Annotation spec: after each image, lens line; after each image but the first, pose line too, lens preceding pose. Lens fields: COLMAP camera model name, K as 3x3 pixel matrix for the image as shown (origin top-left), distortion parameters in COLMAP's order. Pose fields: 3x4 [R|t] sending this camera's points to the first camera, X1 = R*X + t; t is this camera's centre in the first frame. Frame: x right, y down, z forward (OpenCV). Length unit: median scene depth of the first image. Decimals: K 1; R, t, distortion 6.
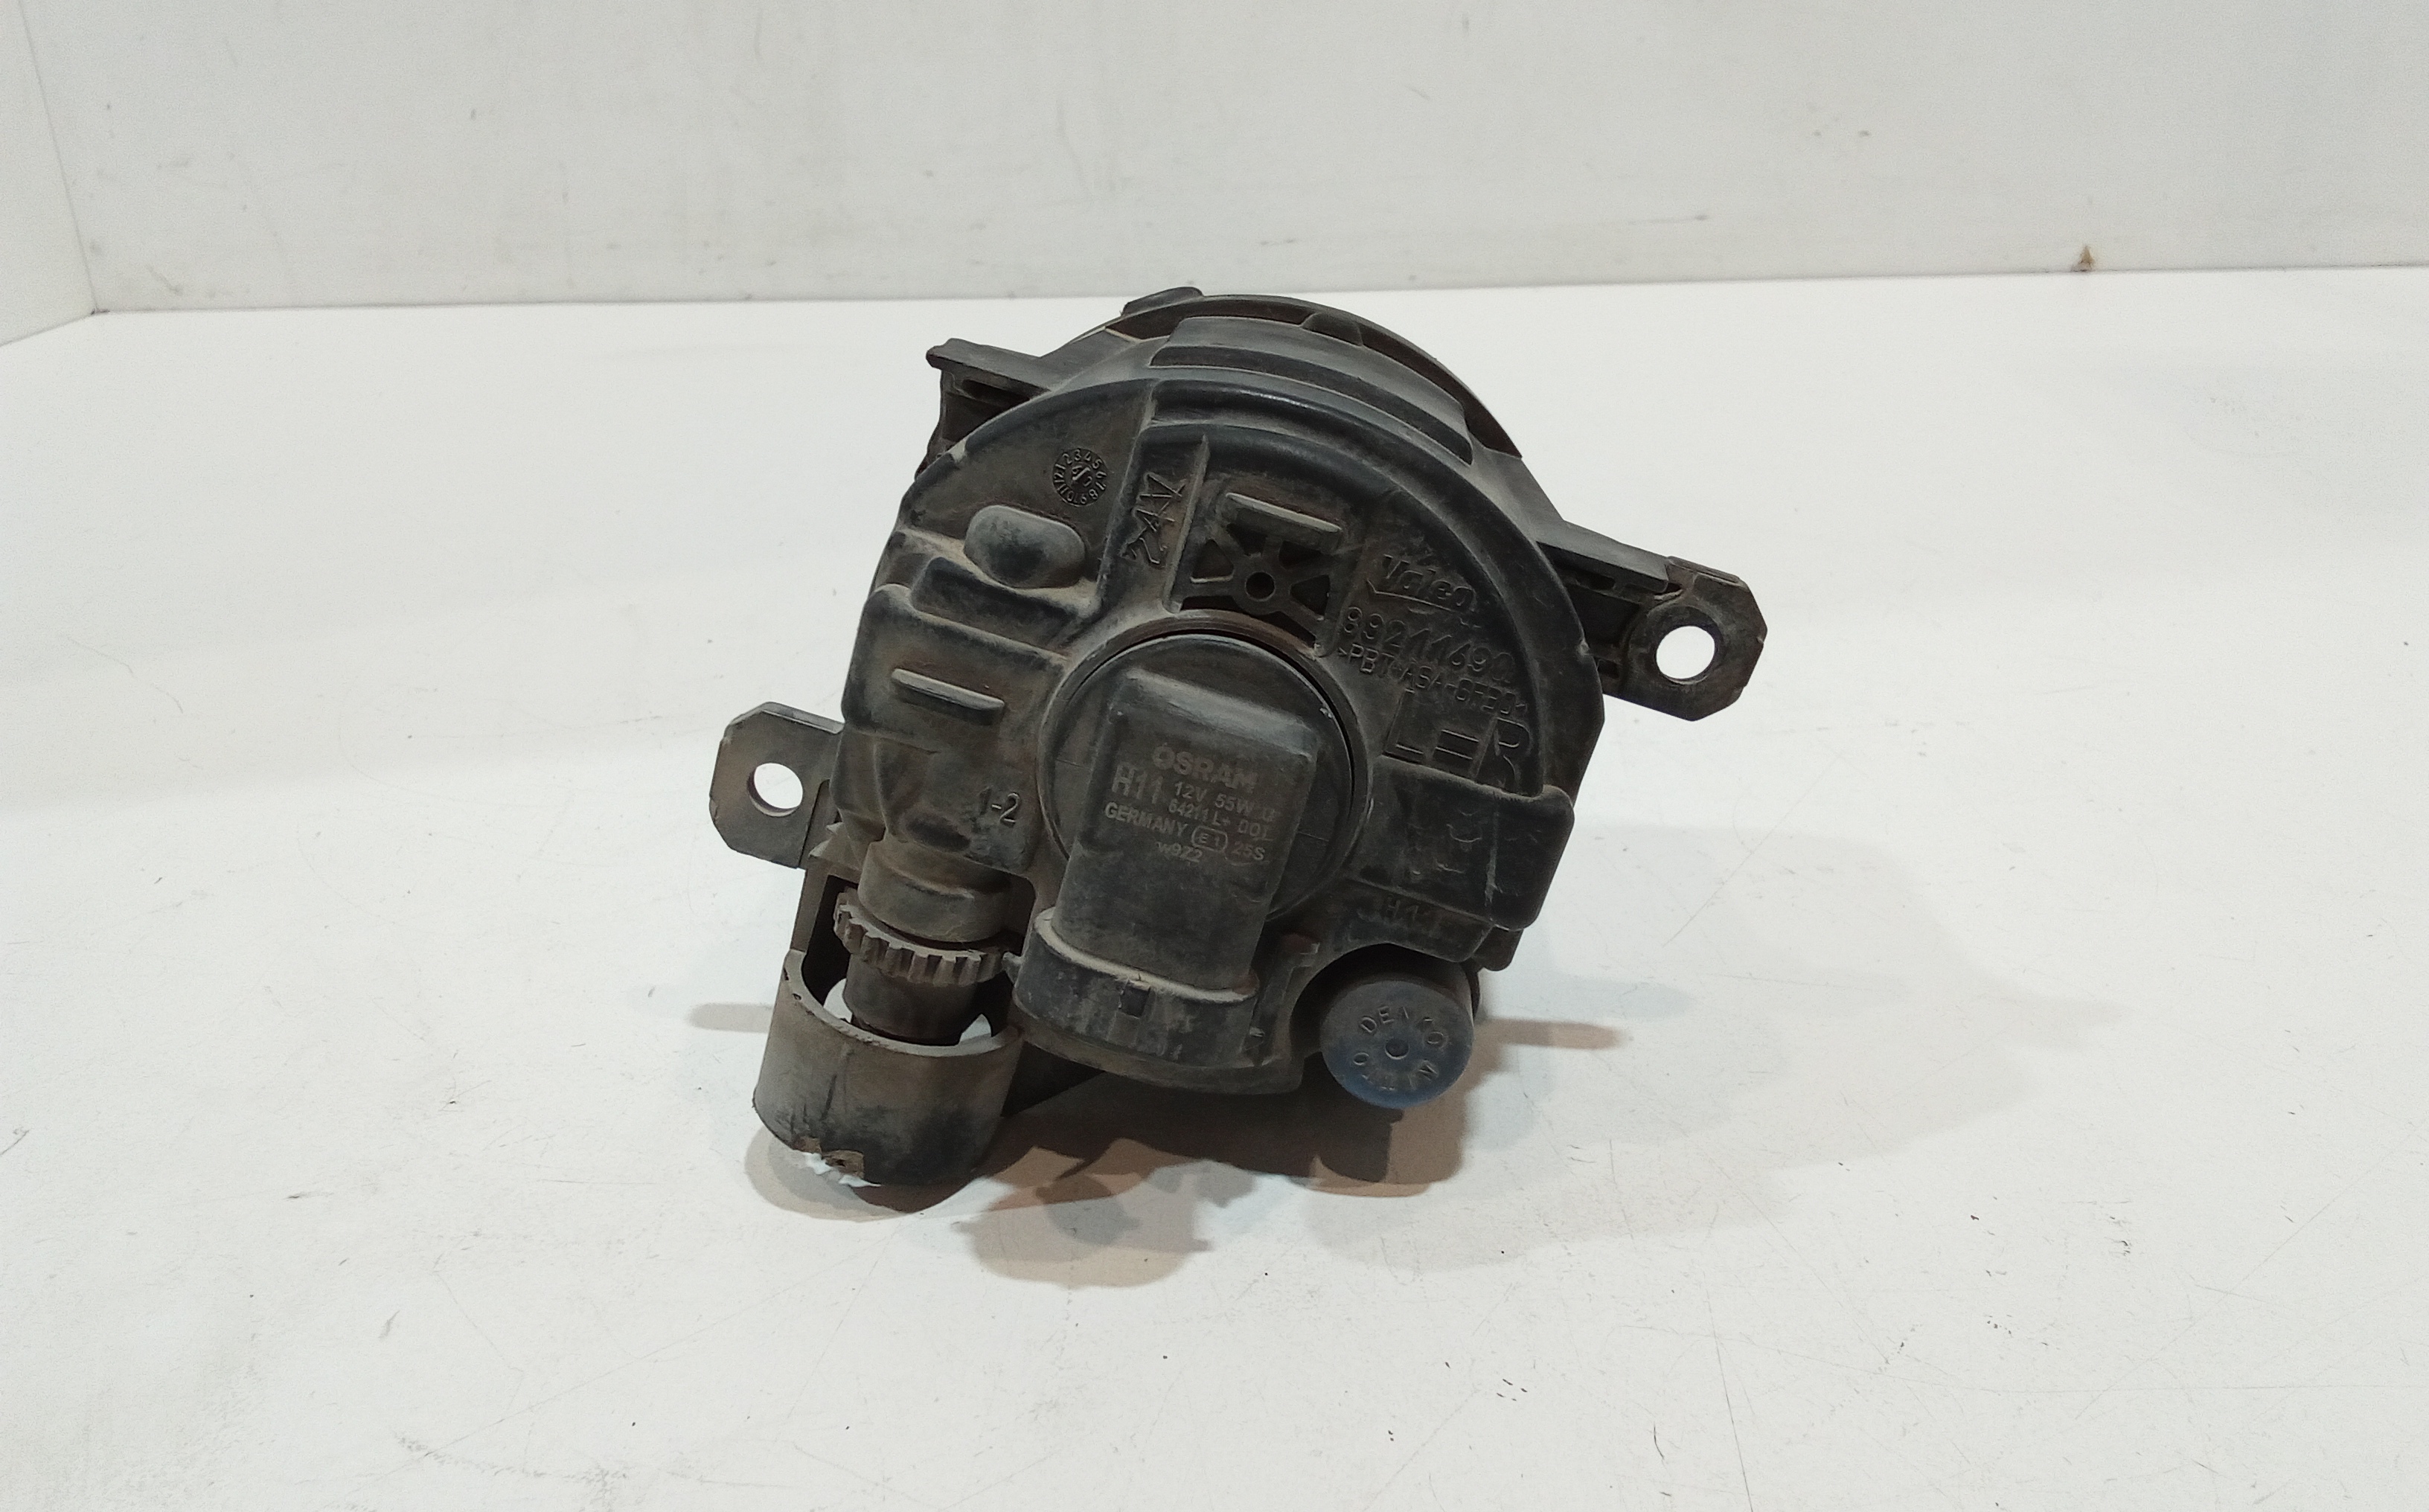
lens RADIAL K [[1713.1, 0, 1213.2], [0, 1713.1, 759.3], [0, 0, 1]] dist [0.064150, -0.099865]
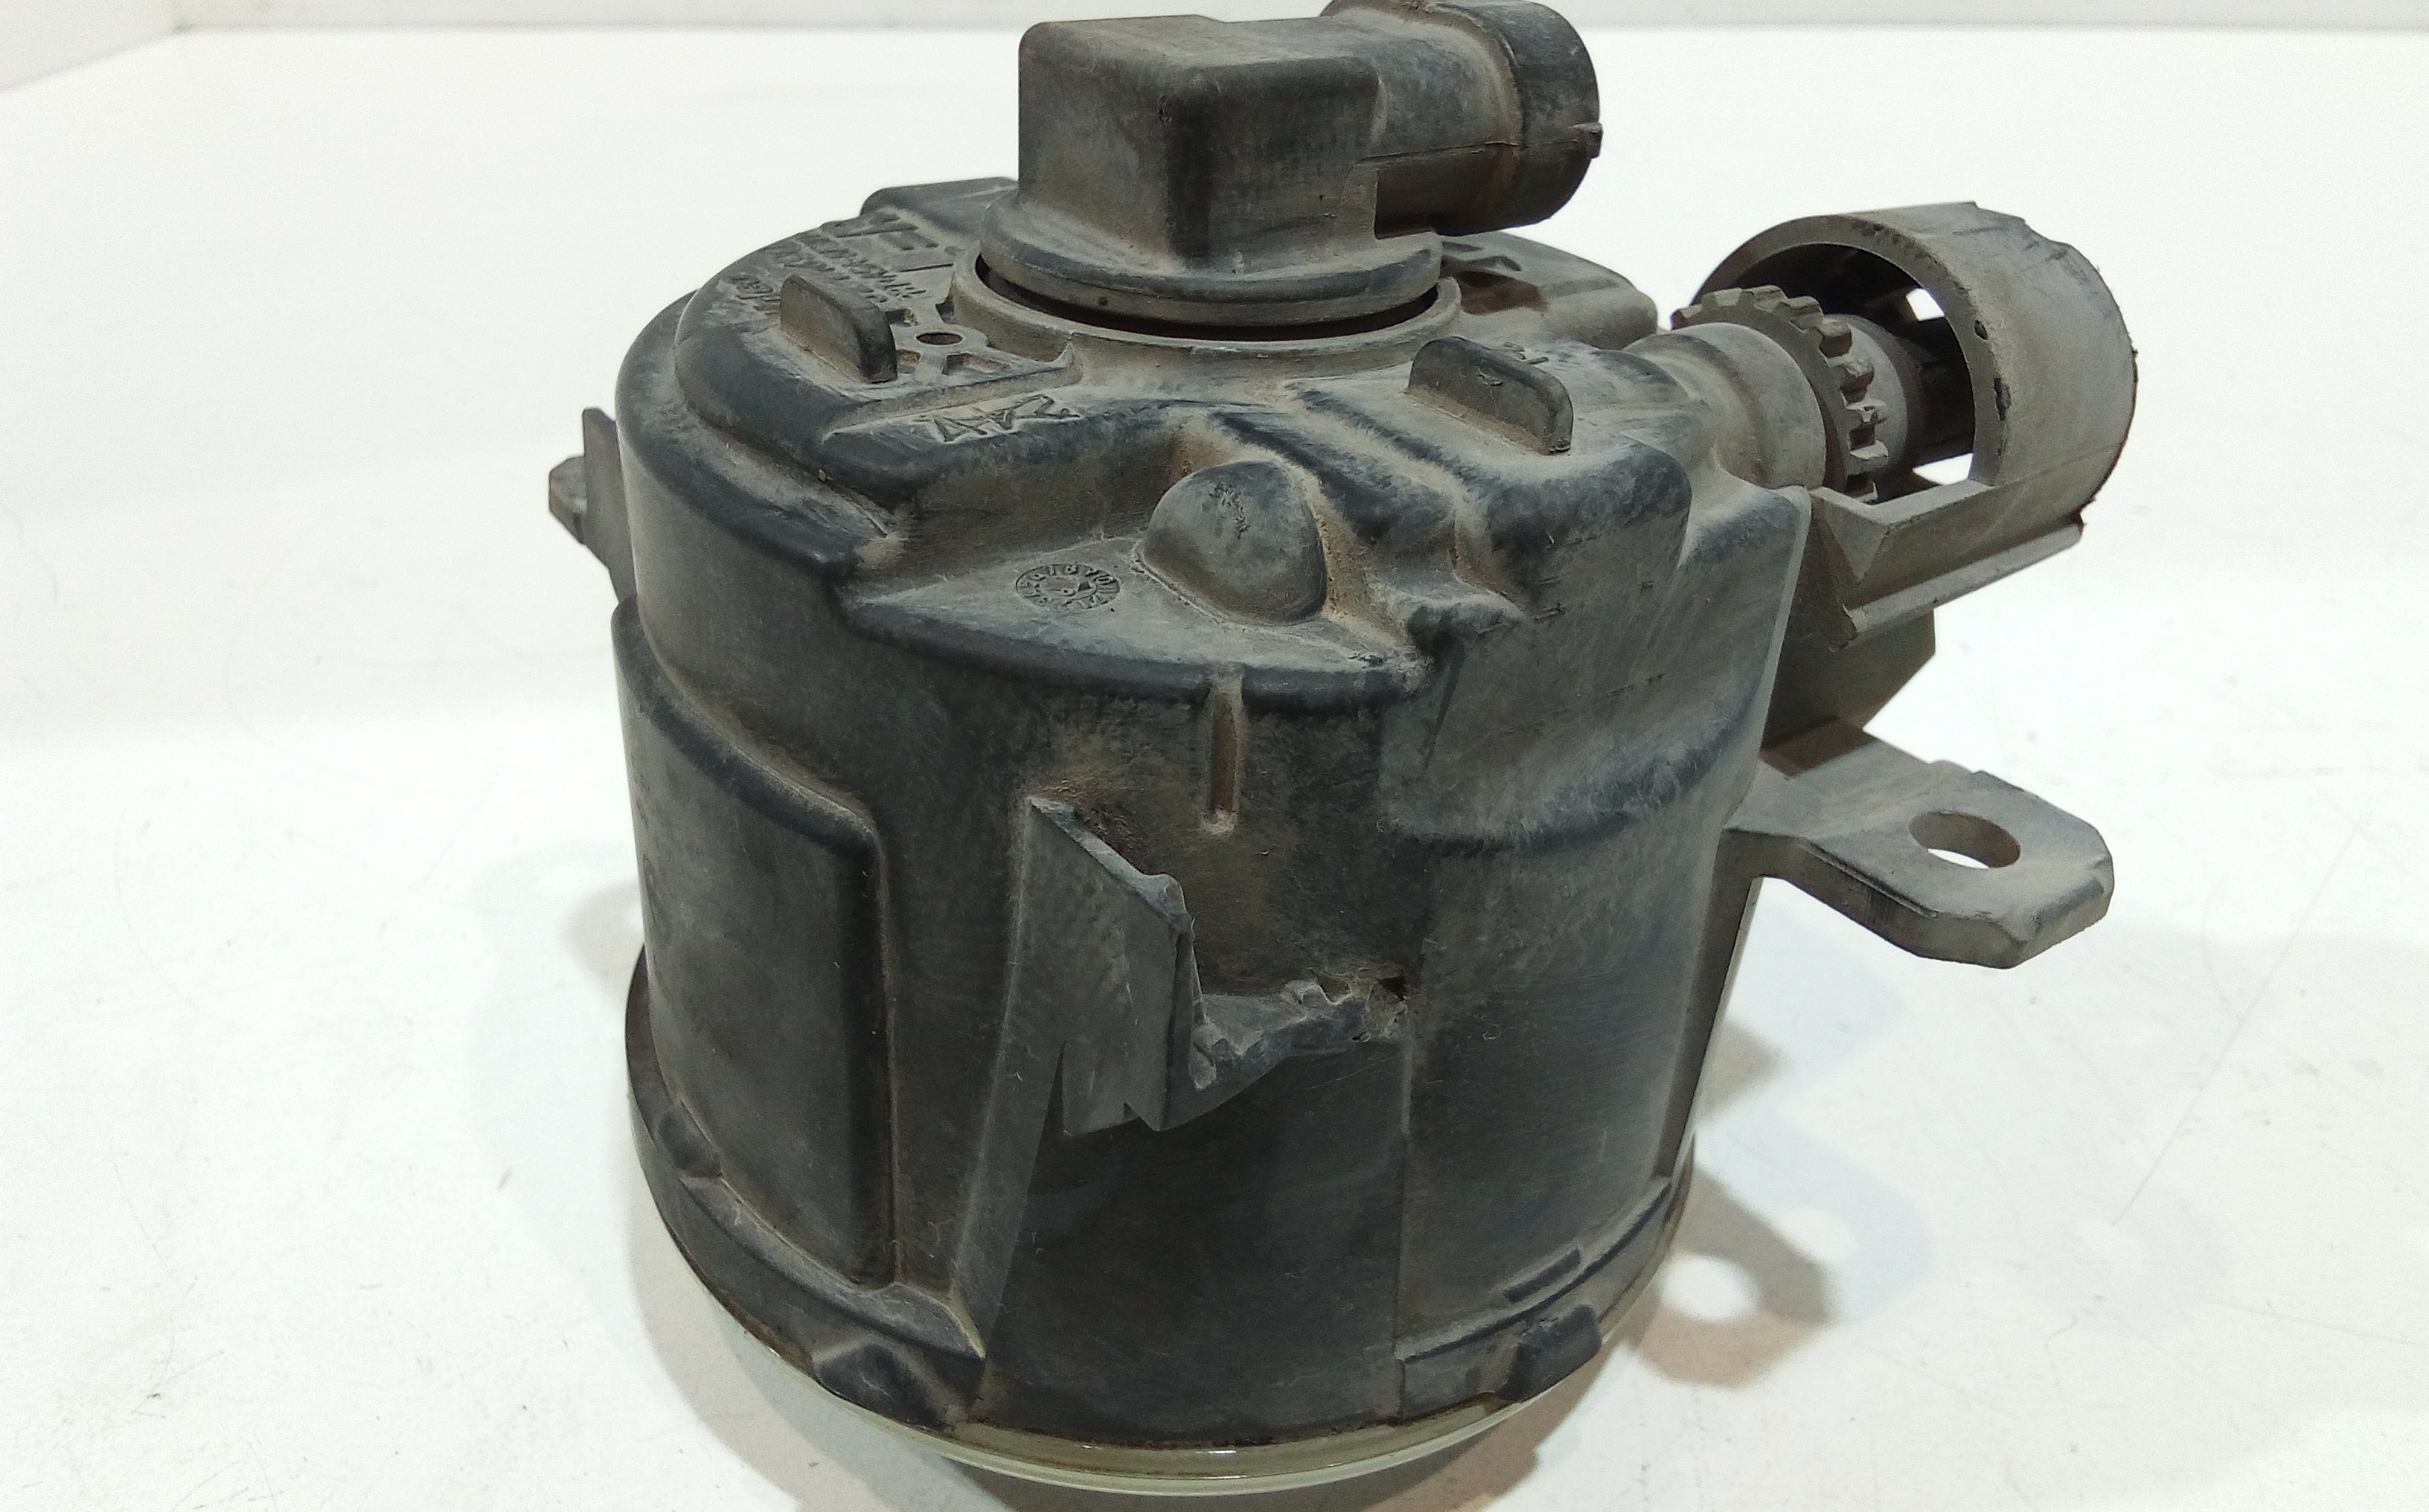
lens RADIAL K [[1706.8, 0, 1214.5], [0, 1706.8, 756.0], [0, 0, 1]] dist [0.063705, -0.096636]
pose [[0.992163, 0.047612, -0.115524, 0.008552], [-0.028955, 0.986999, 0.158098, -0.110047], [0.121550, -0.153514, 0.980642, 0.321576]]
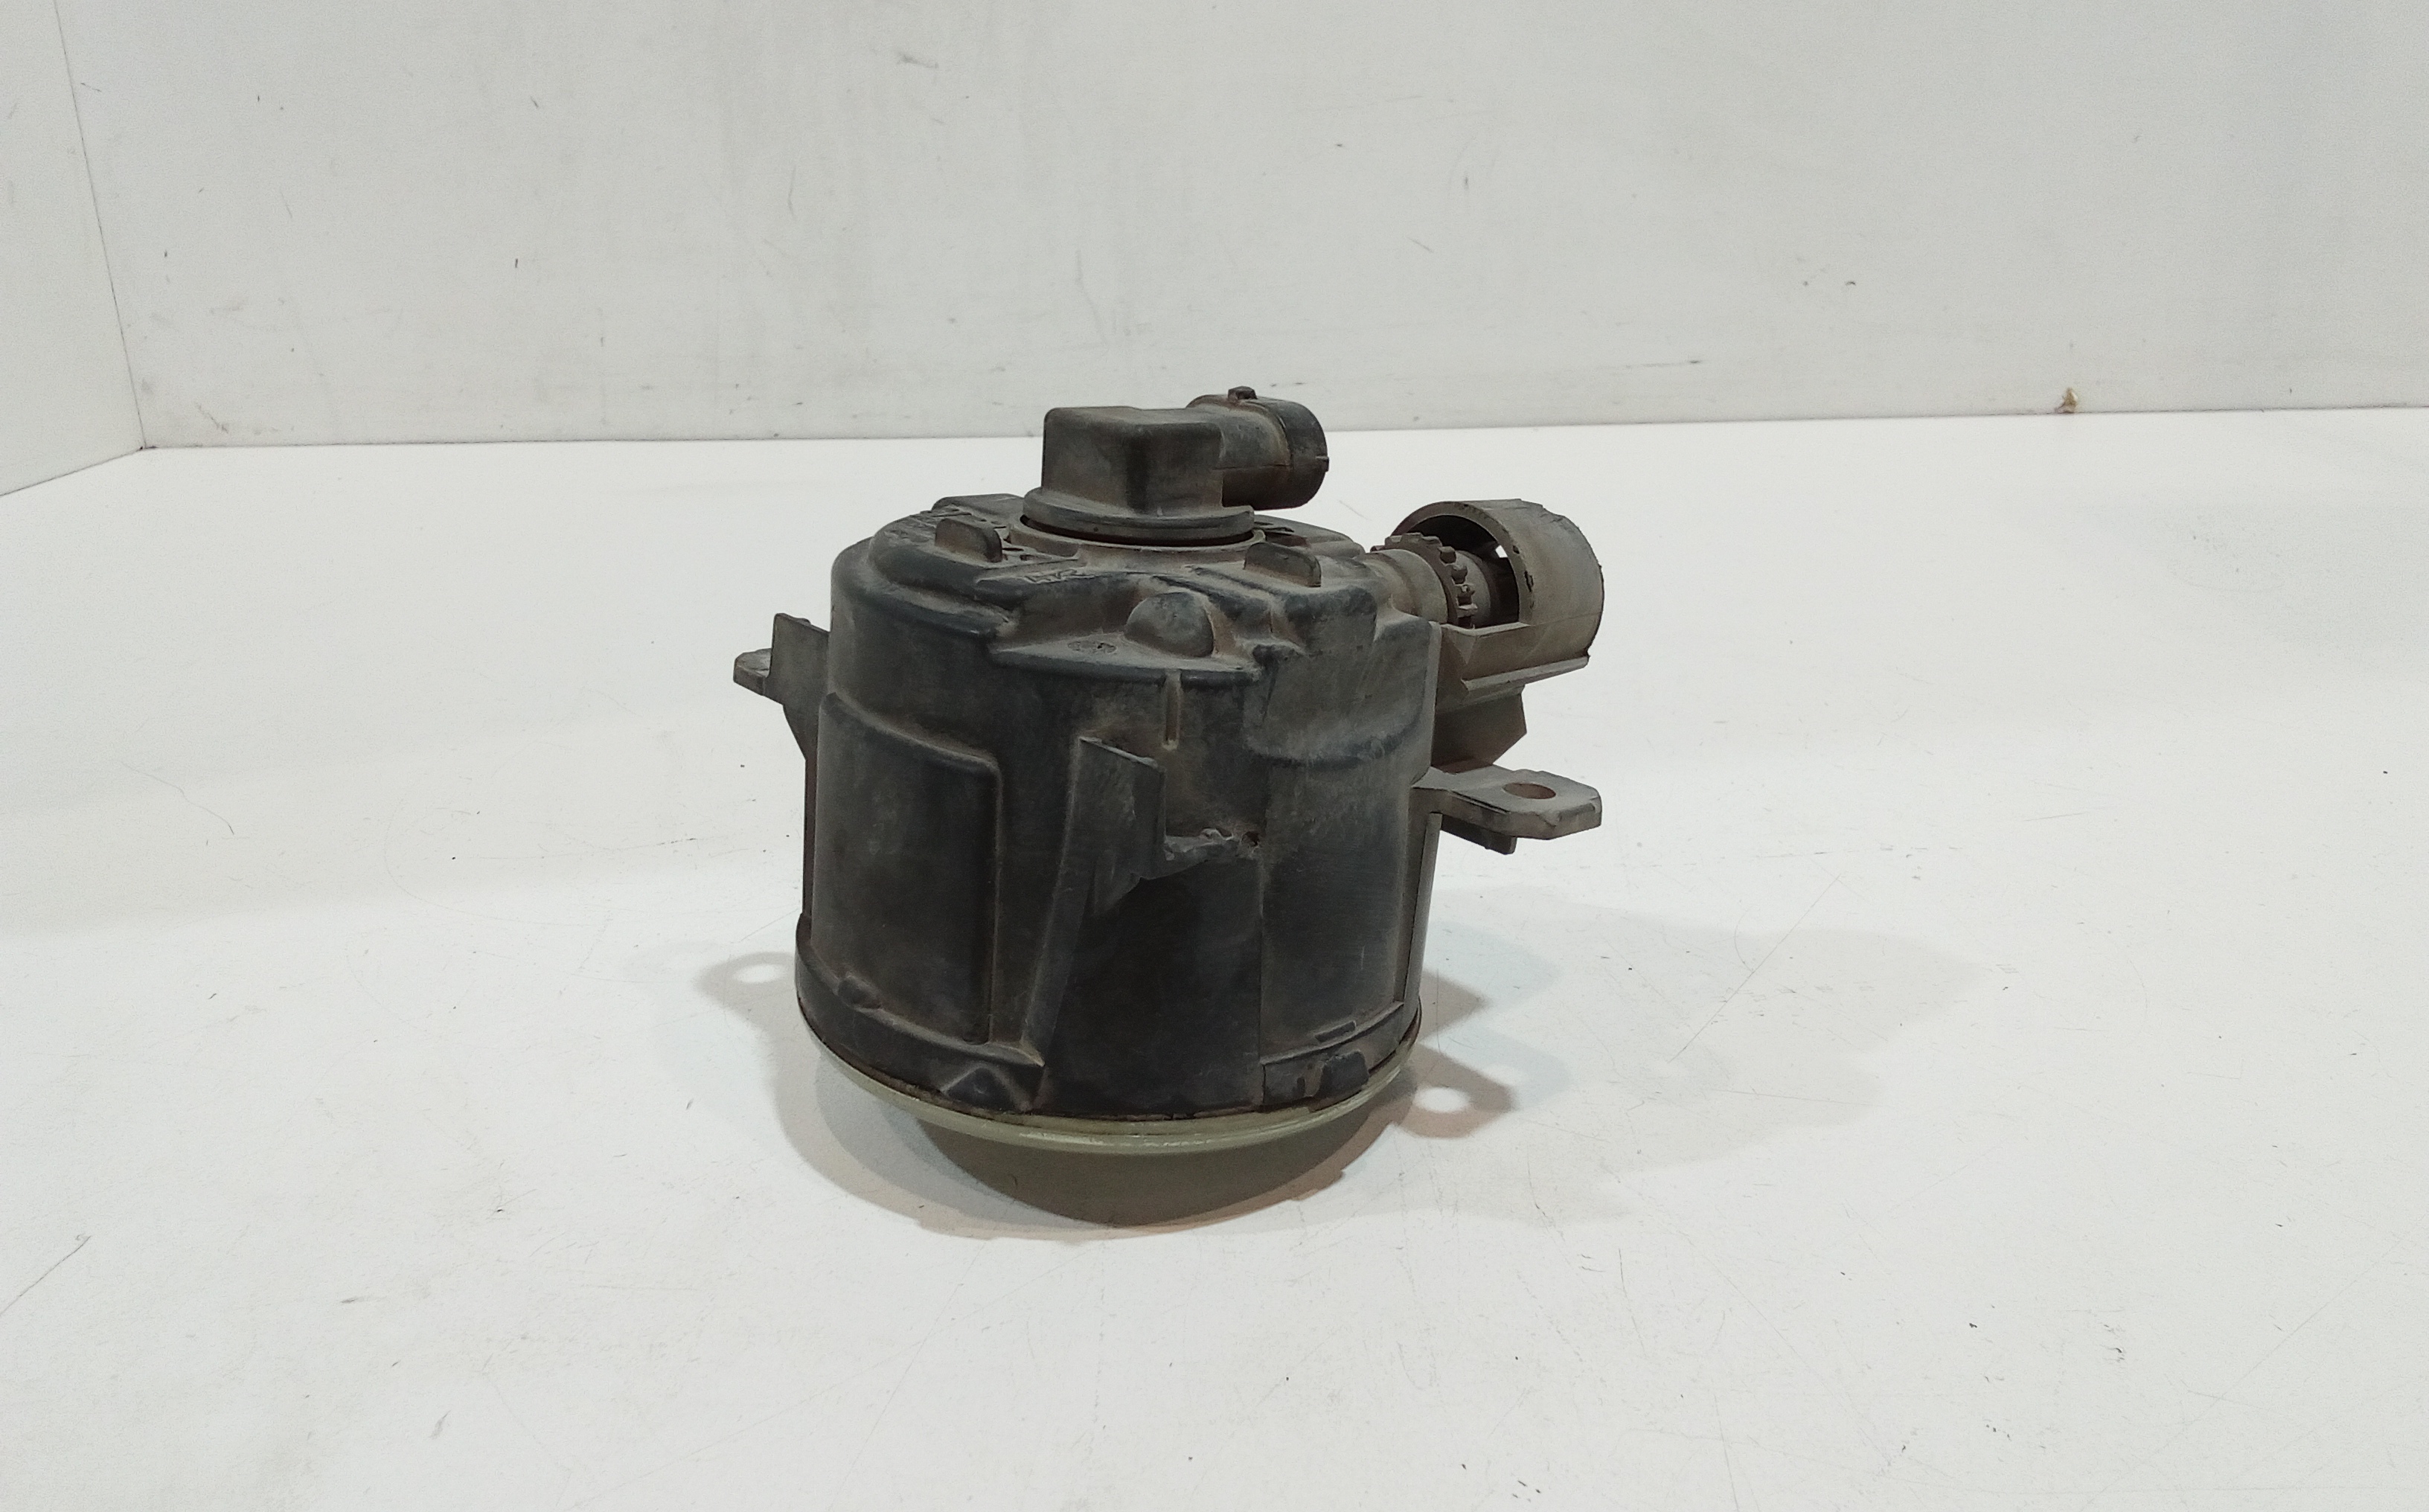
lens RADIAL K [[1706.8, 0, 1214.5], [0, 1706.8, 756.0], [0, 0, 1]] dist [0.063705, -0.096636]
pose [[0.999993, 0.001841, -0.003208, -0.005979], [-0.002078, 0.997154, -0.075366, 0.002739], [0.003061, 0.075372, 0.997151, -0.032271]]
